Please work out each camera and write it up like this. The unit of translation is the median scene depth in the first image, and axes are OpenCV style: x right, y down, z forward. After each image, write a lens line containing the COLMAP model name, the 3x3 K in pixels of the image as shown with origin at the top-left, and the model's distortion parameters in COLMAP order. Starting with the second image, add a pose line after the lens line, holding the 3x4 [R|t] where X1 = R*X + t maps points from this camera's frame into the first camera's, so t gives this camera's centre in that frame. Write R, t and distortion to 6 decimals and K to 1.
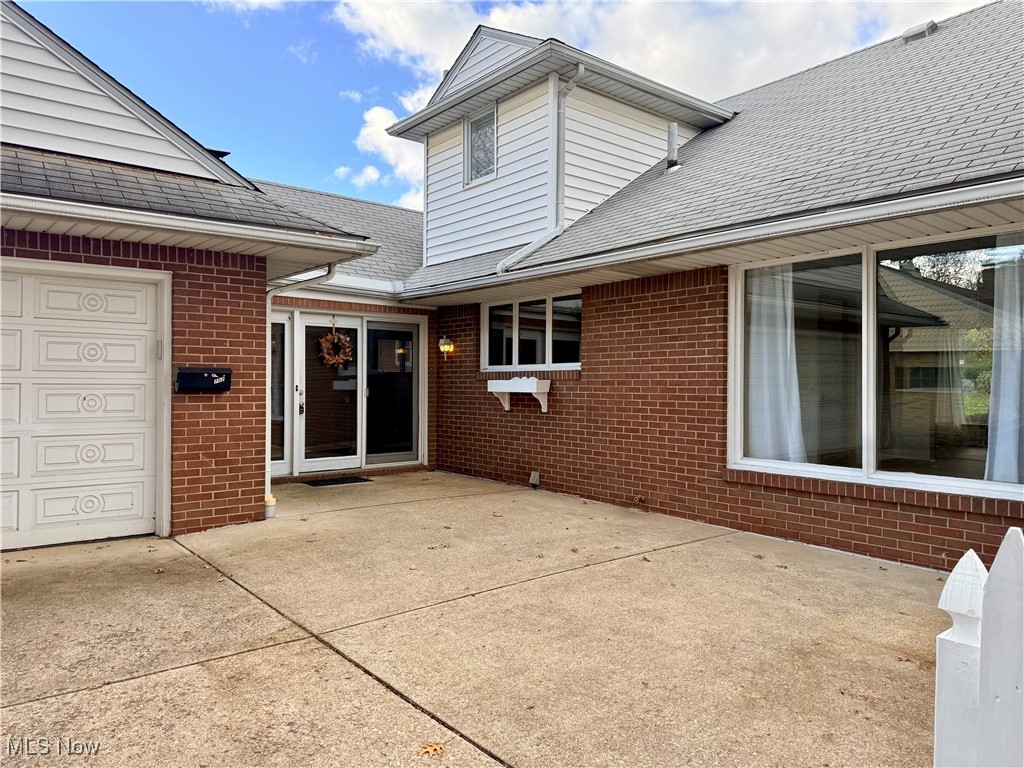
lens RADIAL K [[715.6, 0, 508.5], [0, 715.6, 384.0], [0, 0, 1]] dist [0.037045, -0.045551]
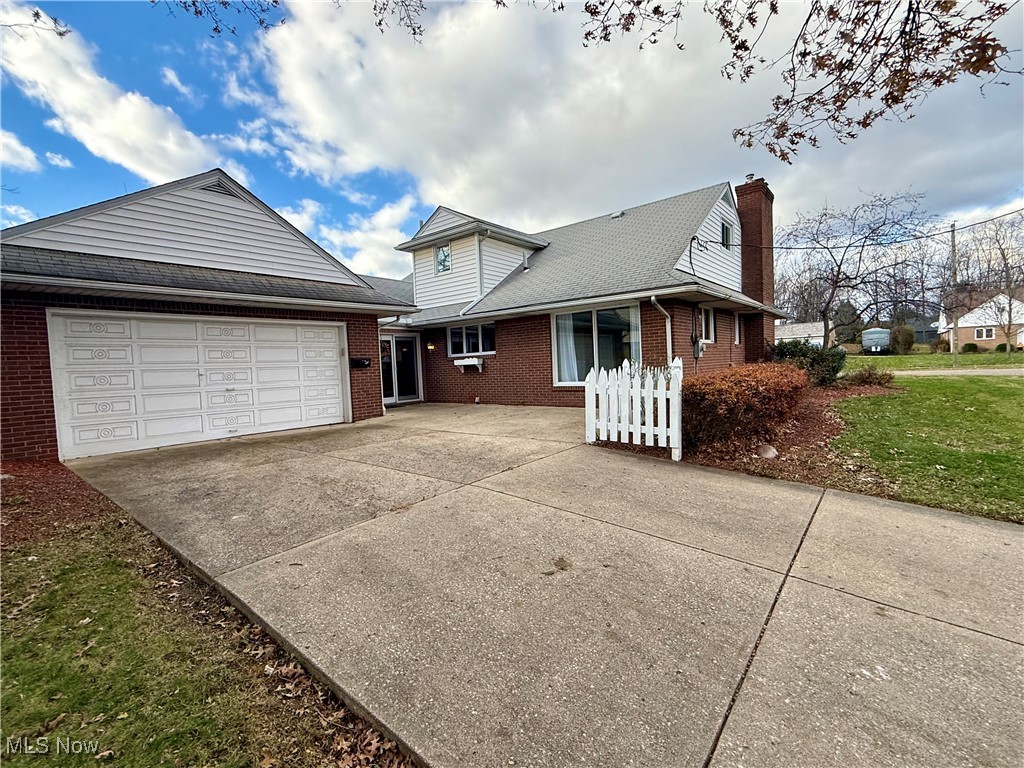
lens RADIAL K [[472.9, 0, 514.1], [0, 472.9, 386.5], [0, 0, 1]] dist [-0.002699, 0.000011]
pose [[0.974460, -0.057376, 0.217106, -0.212162], [0.049356, 0.997890, 0.042189, 0.029056], [-0.219068, -0.030396, 0.975236, -0.663132]]
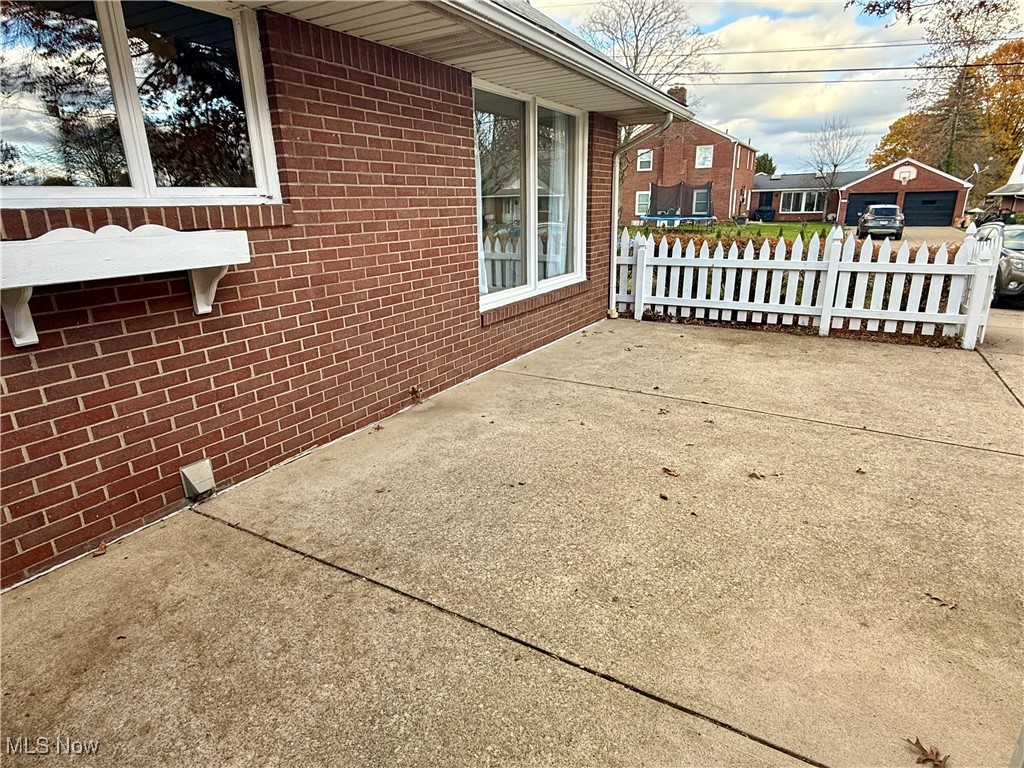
lens RADIAL K [[570.2, 0, 515.9], [0, 570.2, 390.1], [0, 0, 1]] dist [0.004766, -0.000707]
pose [[-0.373642, -0.288494, 0.881569, -0.355830], [0.016104, 0.948243, 0.317138, -0.021952], [-0.927433, 0.132693, -0.349657, 1.070598]]
